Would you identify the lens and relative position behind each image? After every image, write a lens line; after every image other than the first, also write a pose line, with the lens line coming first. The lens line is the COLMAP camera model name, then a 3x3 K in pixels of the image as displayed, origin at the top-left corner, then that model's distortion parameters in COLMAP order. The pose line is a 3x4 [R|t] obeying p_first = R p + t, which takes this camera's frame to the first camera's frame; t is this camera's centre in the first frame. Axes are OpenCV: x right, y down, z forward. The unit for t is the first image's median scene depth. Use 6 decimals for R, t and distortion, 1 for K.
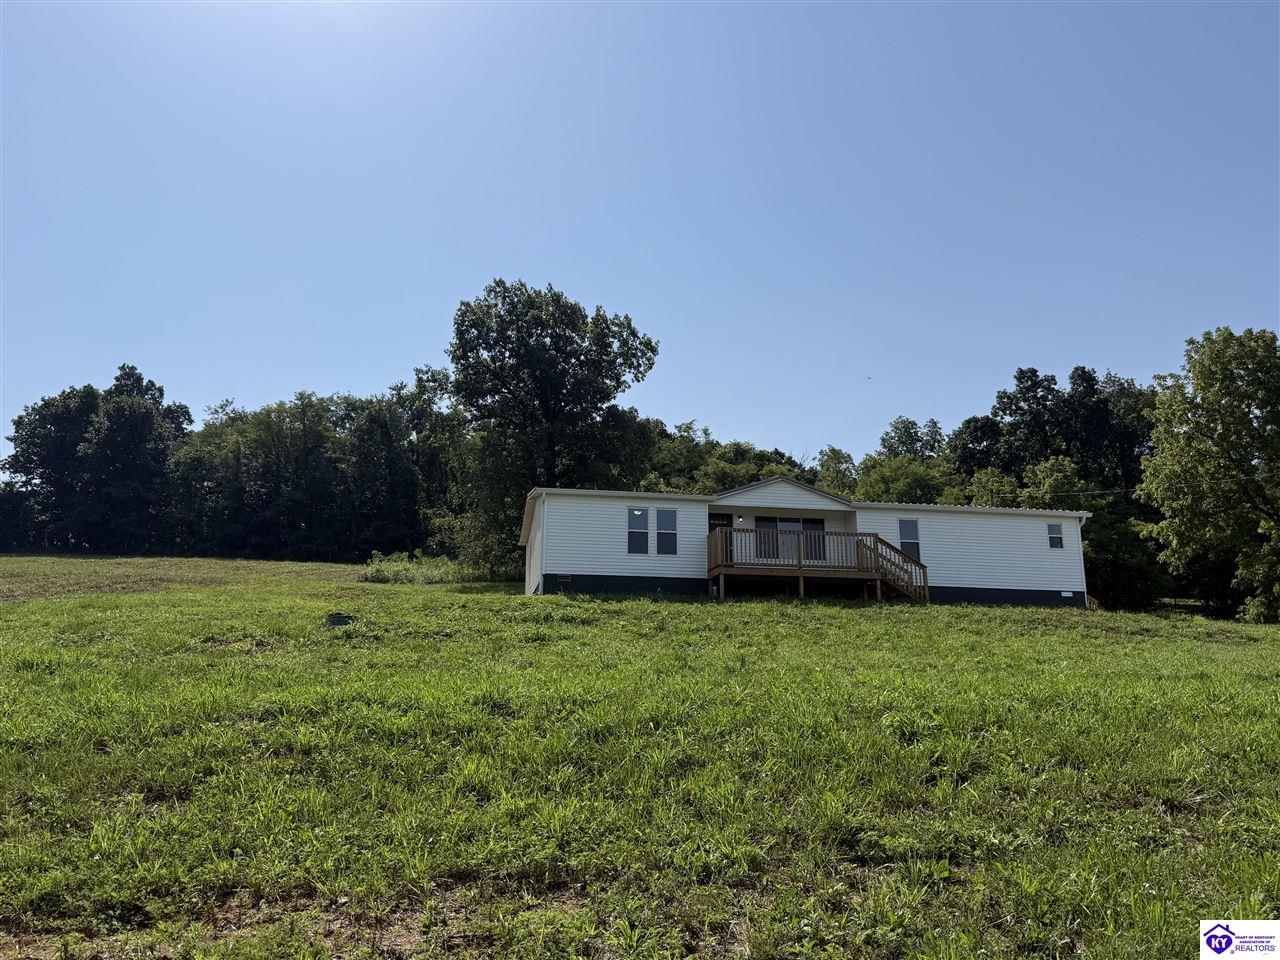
lens RADIAL K [[1020.1, 0, 627.0], [0, 1020.1, 478.1], [0, 0, 1]] dist [0.053132, -0.073970]
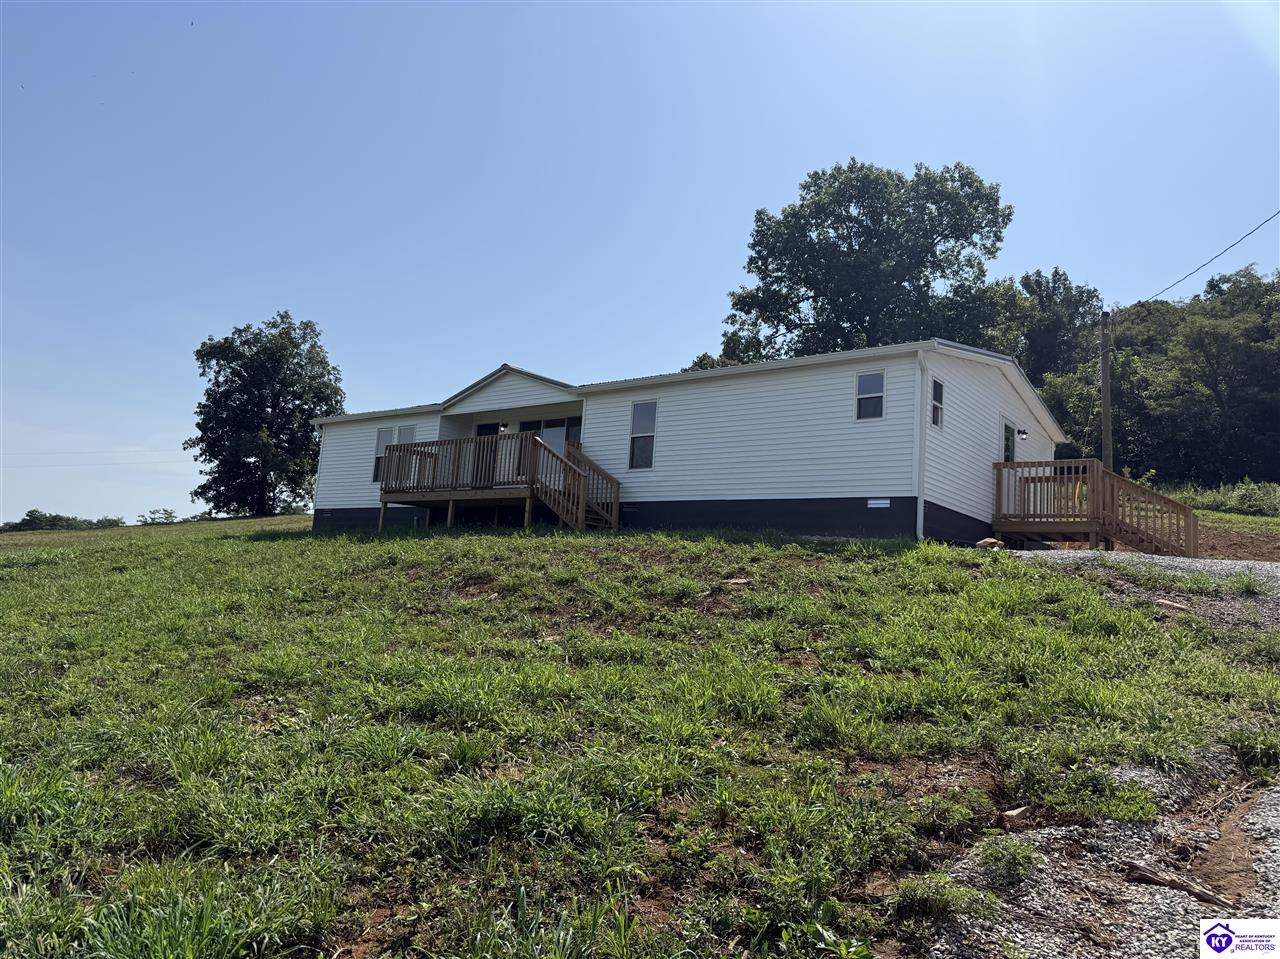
lens RADIAL K [[918.2, 0, 615.2], [0, 918.2, 481.4], [0, 0, 1]] dist [0.064267, -0.092107]
pose [[0.651992, -0.061719, -0.755710, 0.687307], [0.119440, 0.992598, 0.021982, 0.073878], [0.748759, -0.104594, 0.654538, 0.580719]]
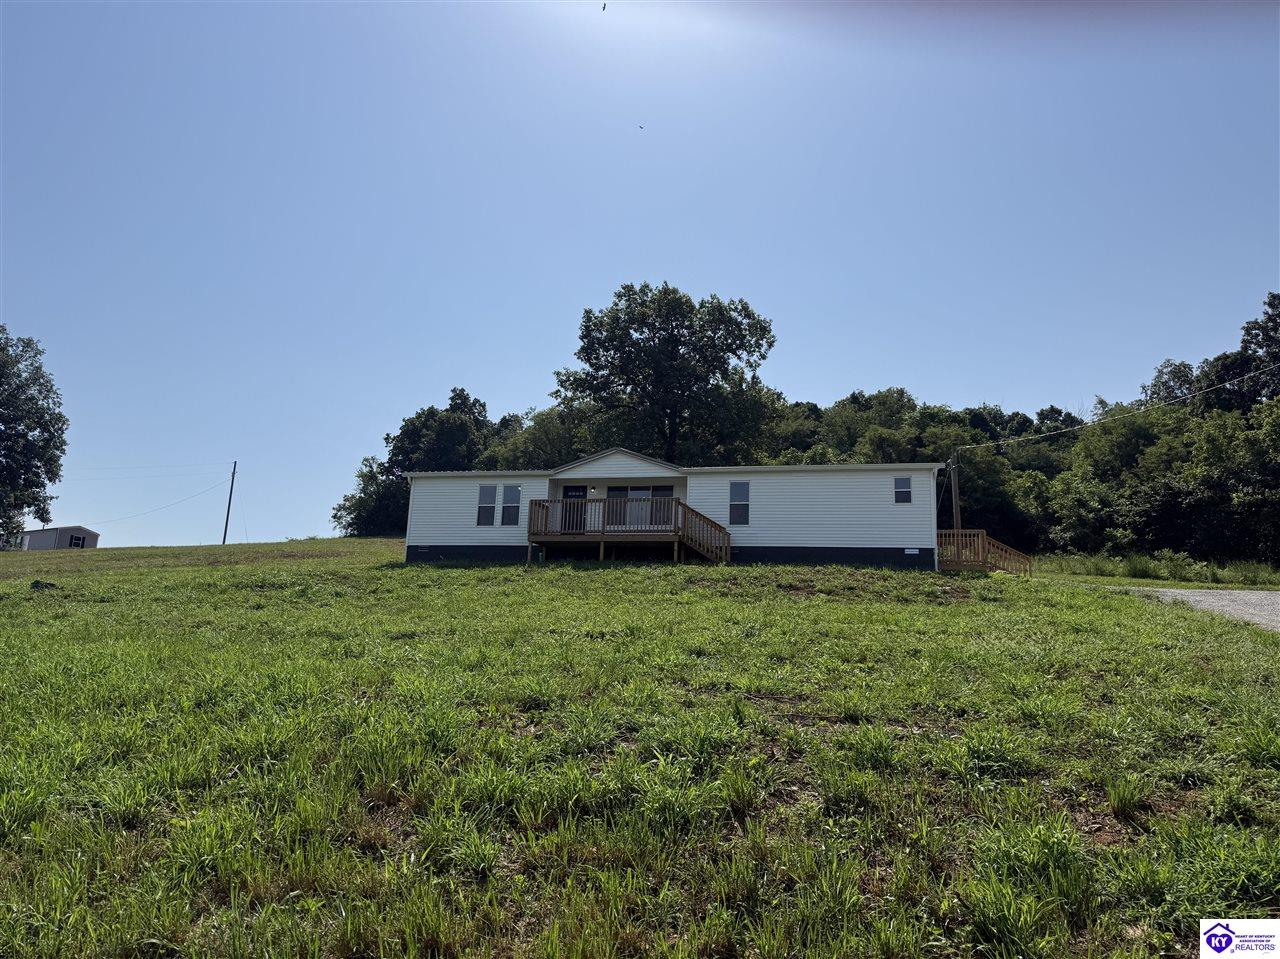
lens RADIAL K [[918.2, 0, 615.2], [0, 918.2, 481.4], [0, 0, 1]] dist [0.064267, -0.092107]
pose [[0.905061, -0.055129, -0.421694, 0.533702], [0.065801, 0.997774, 0.010785, 0.021695], [0.420161, -0.037509, 0.906674, 0.121212]]
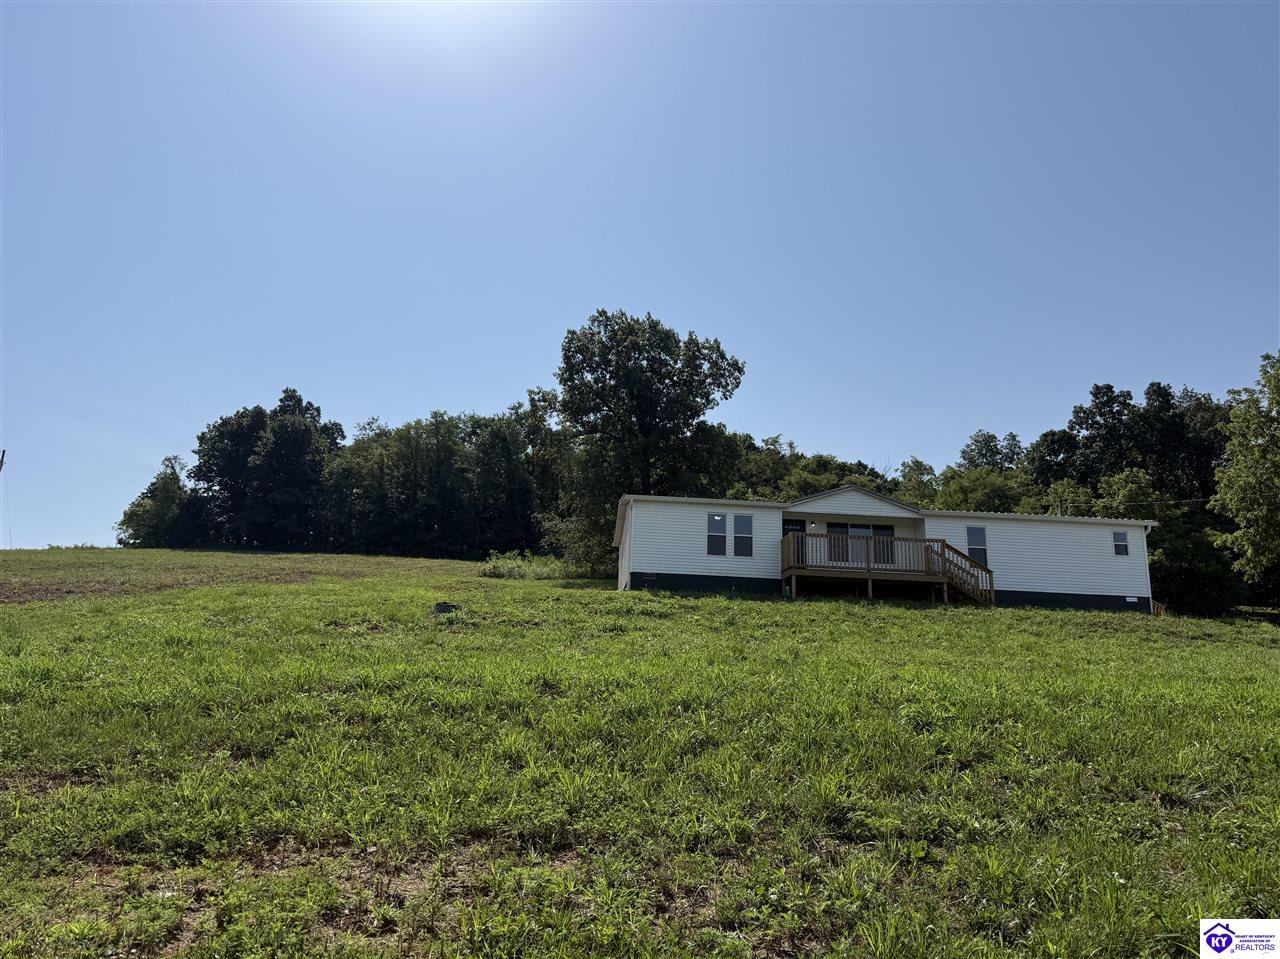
lens RADIAL K [[918.2, 0, 615.2], [0, 918.2, 481.4], [0, 0, 1]] dist [0.064267, -0.092107]
pose [[0.993070, 0.003707, -0.117462, 0.016886], [-0.004471, 0.999970, -0.006248, 0.001269], [0.117435, 0.006730, 0.993058, 0.001561]]
